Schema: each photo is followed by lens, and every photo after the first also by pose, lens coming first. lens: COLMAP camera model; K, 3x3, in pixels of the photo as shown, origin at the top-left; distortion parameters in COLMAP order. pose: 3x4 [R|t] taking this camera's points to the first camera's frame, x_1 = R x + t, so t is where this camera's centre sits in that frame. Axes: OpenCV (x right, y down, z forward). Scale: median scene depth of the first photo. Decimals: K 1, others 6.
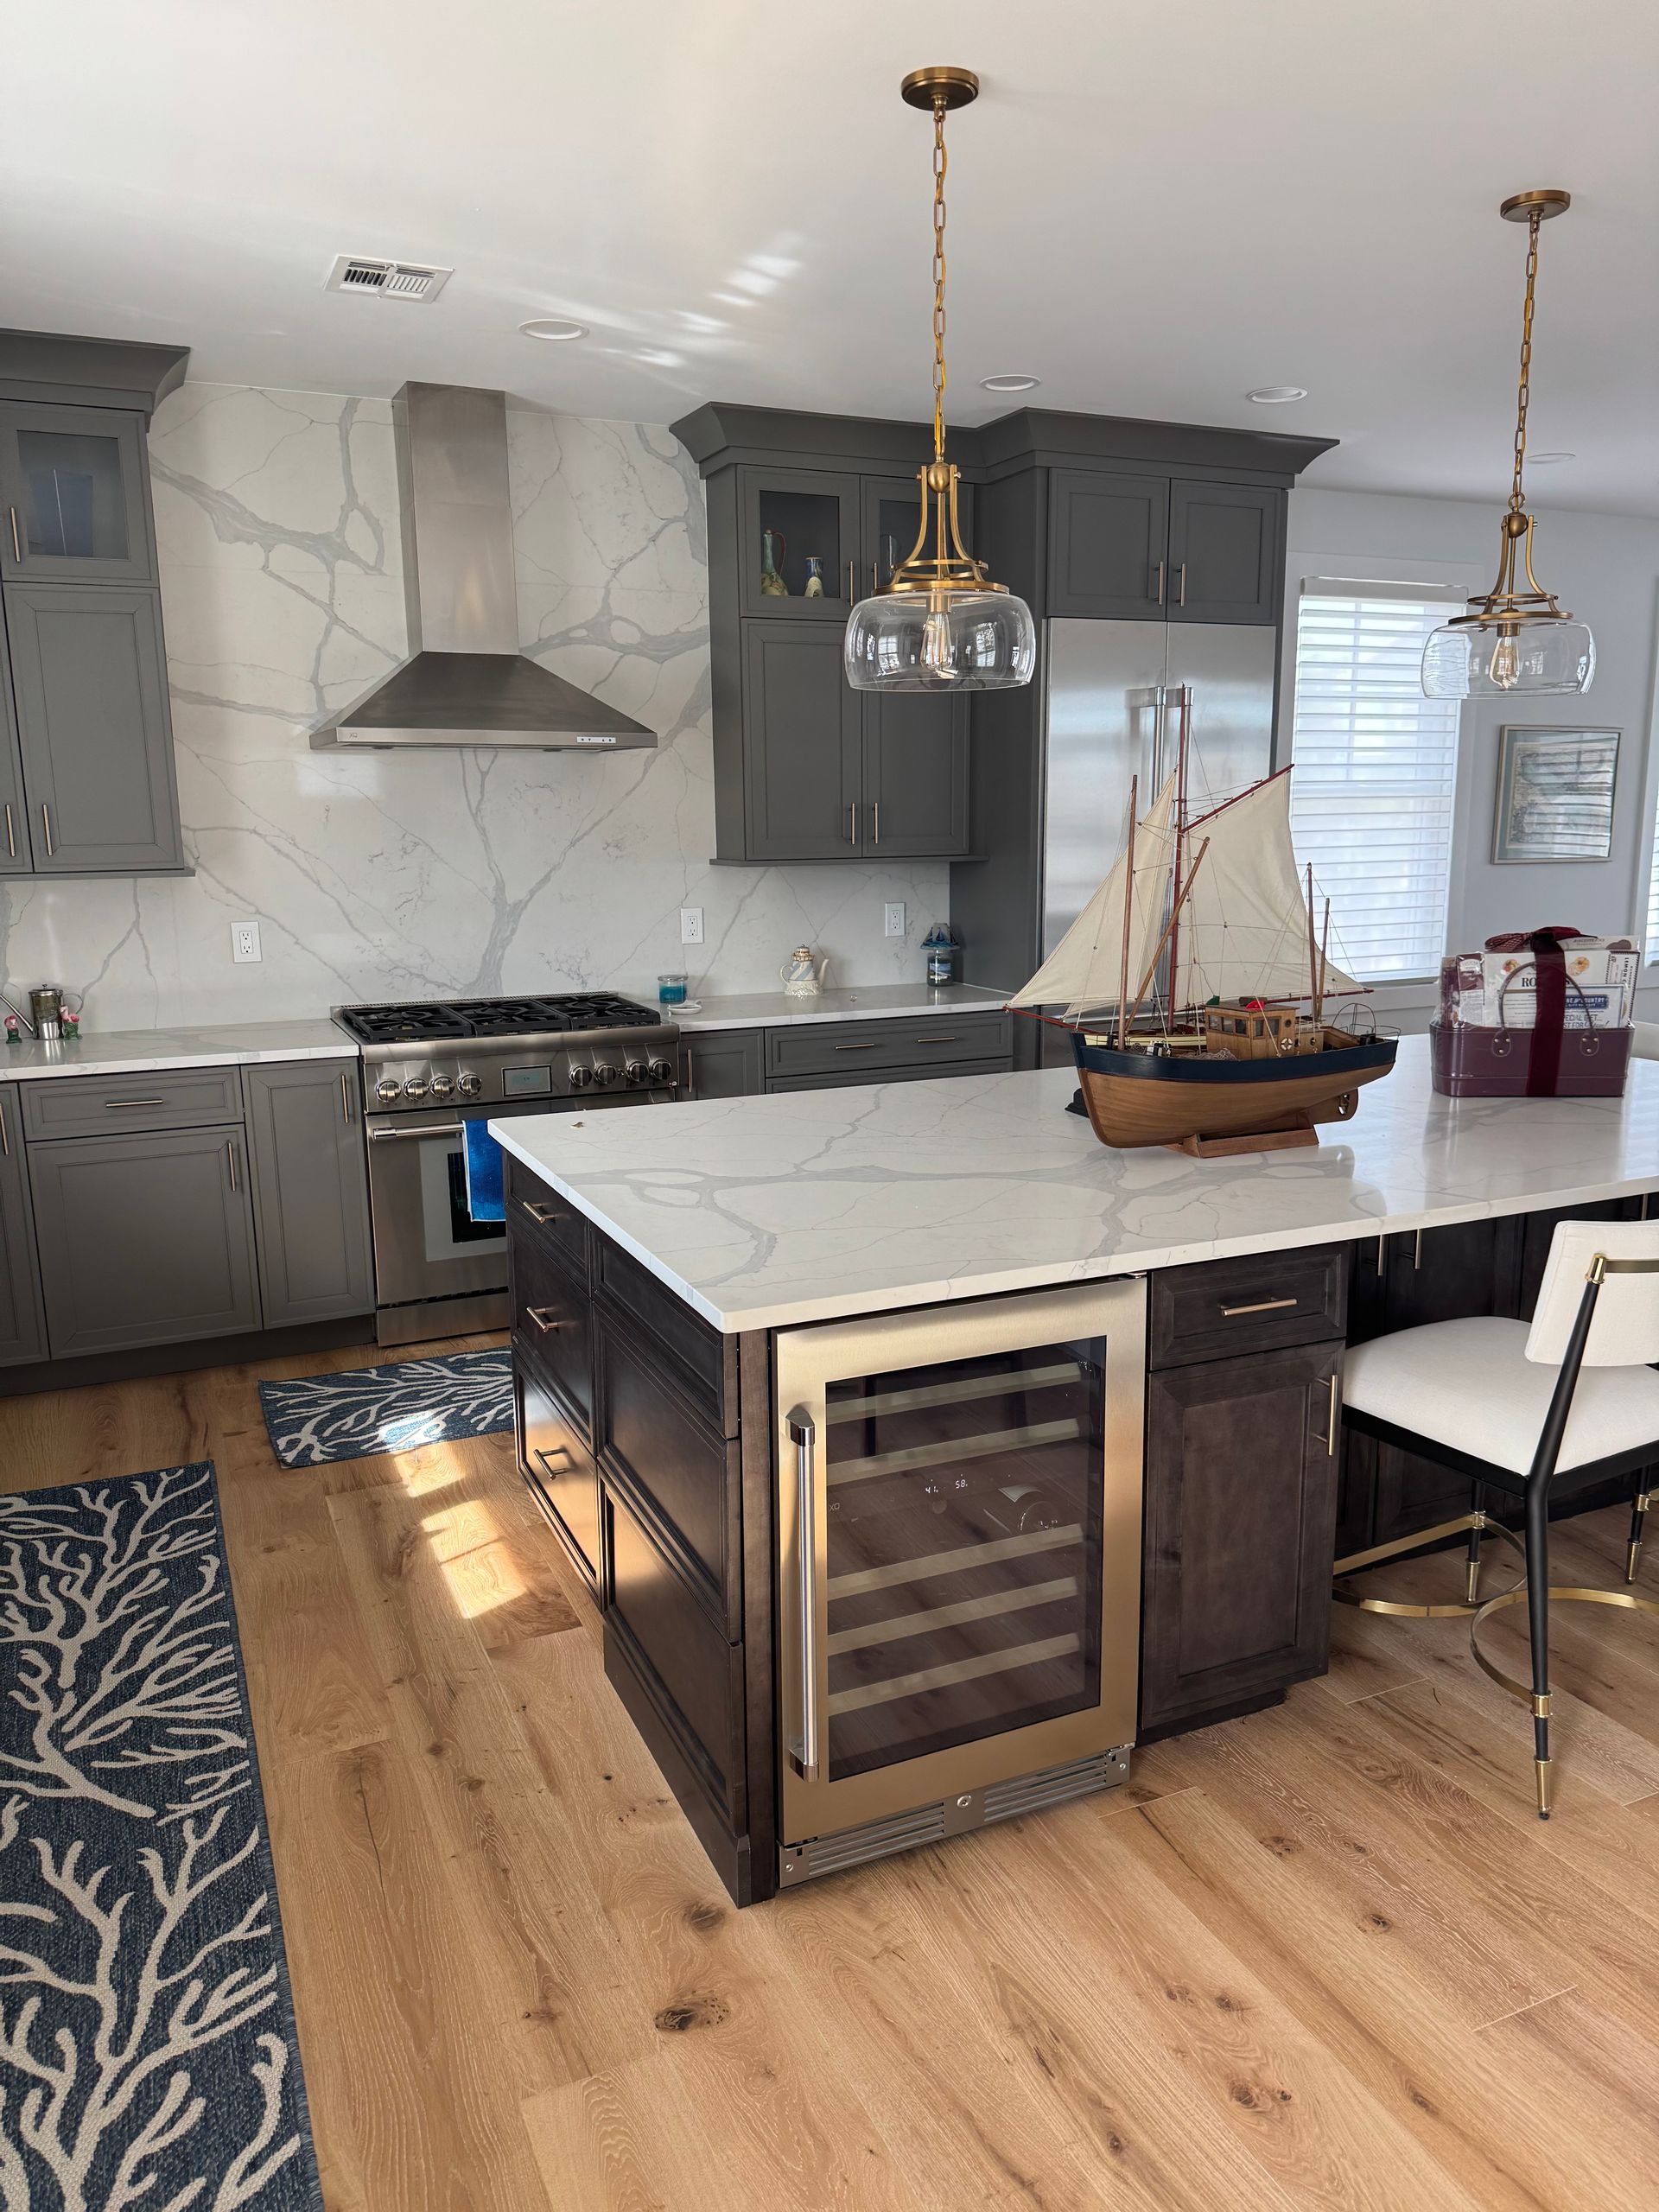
lens RADIAL K [[1552.5, 0, 838.5], [0, 1552.5, 1098.5], [0, 0, 1]] dist [0.121462, -0.231620]
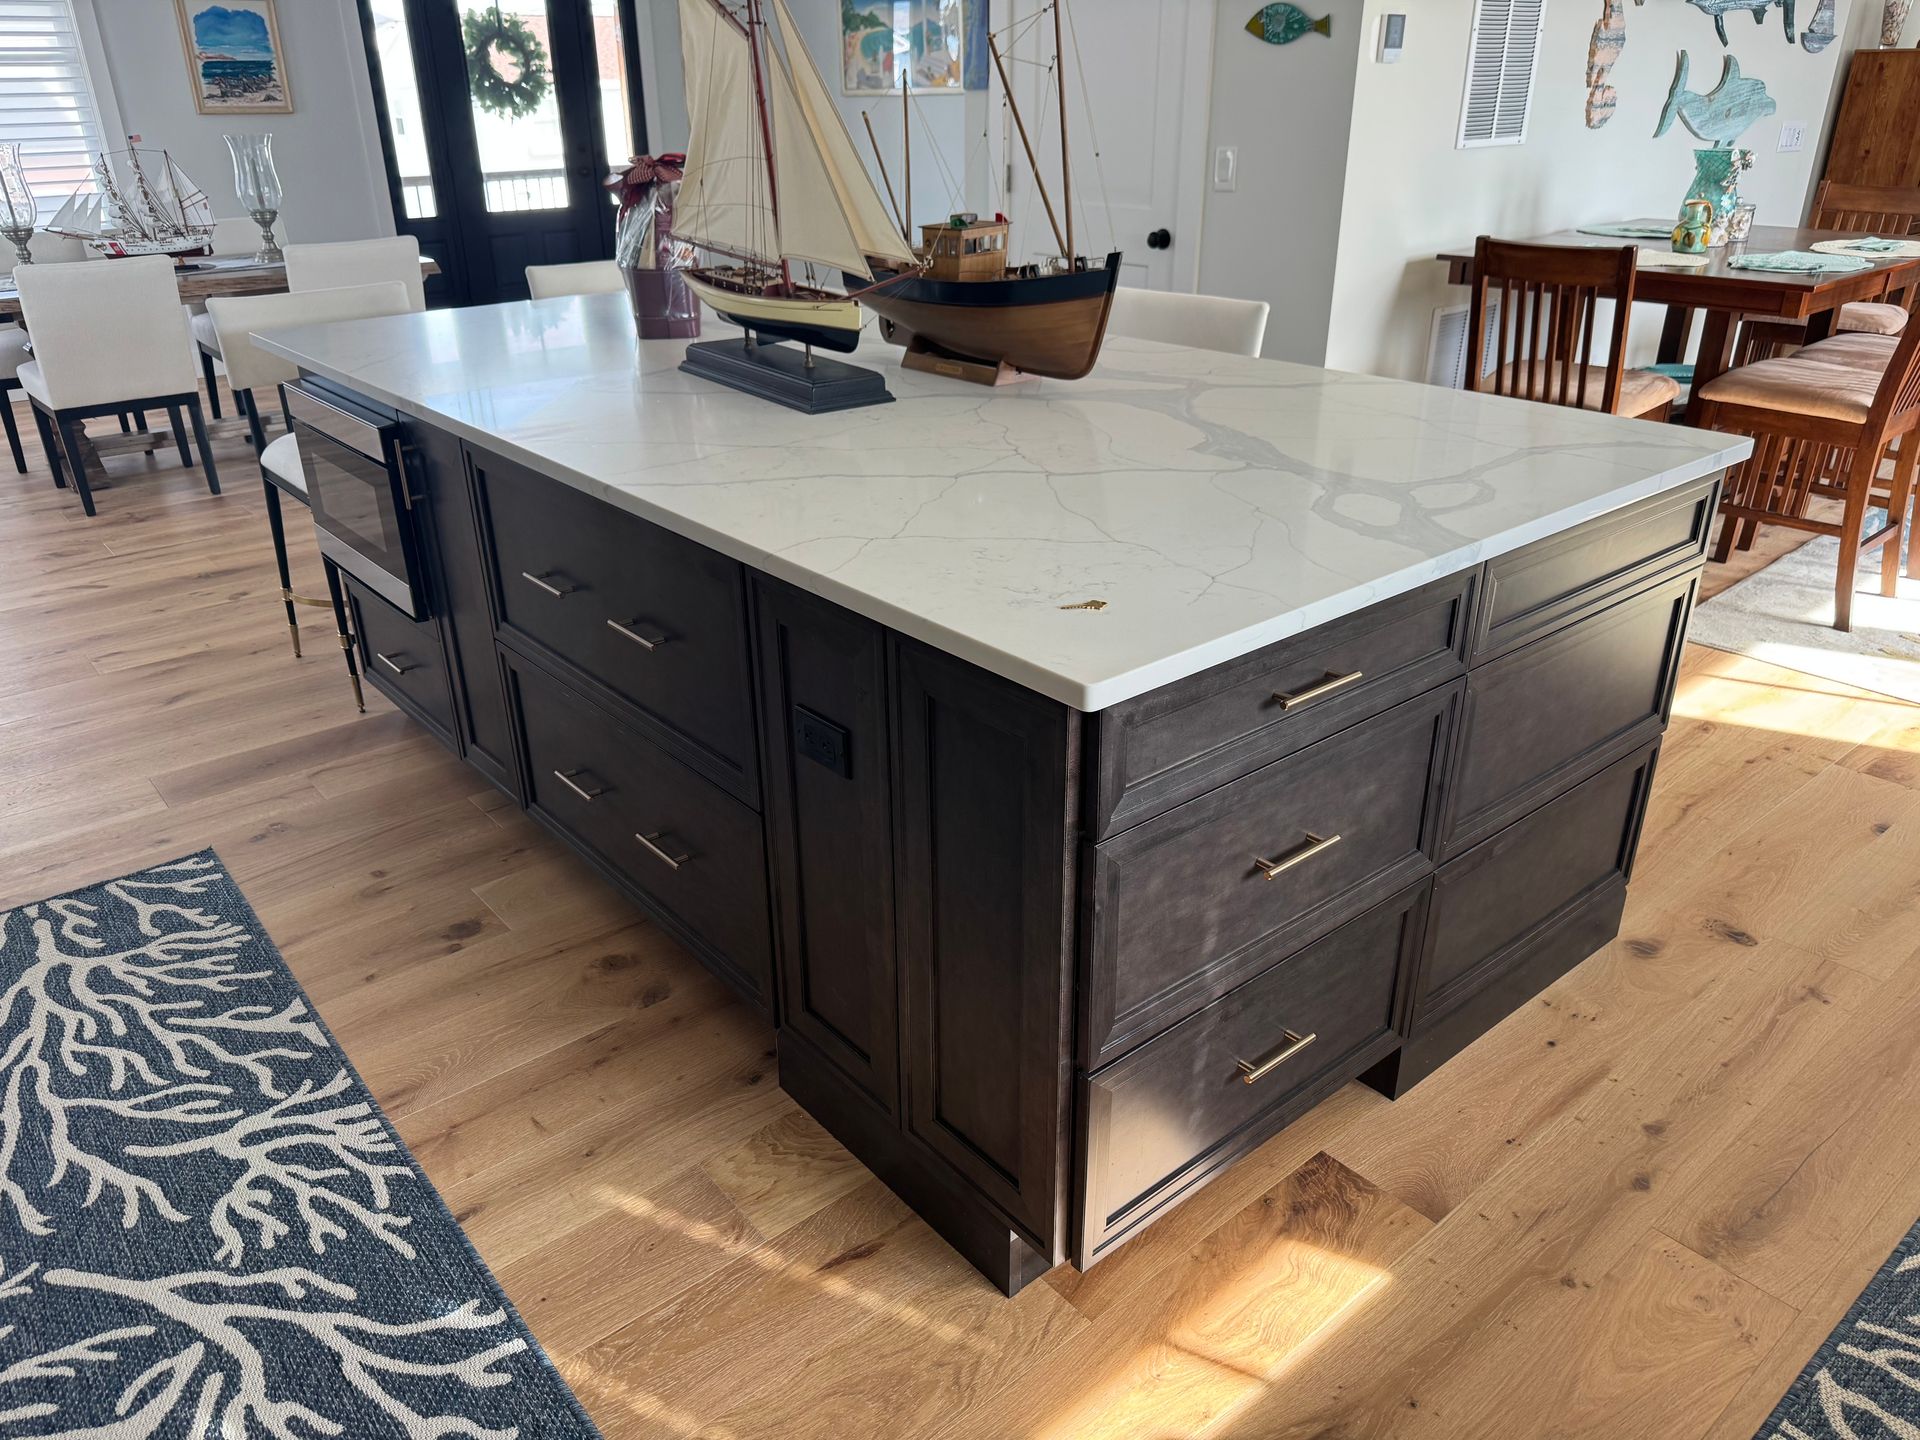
lens RADIAL K [[1366.9, 0, 944.4], [0, 1366.9, 767.1], [0, 0, 1]] dist [-0.026949, -0.008133]
pose [[-0.257414, -0.439716, 0.860458, -0.379982], [0.206212, 0.844956, 0.493484, -0.108883], [-0.944042, 0.304466, -0.126829, 0.772472]]
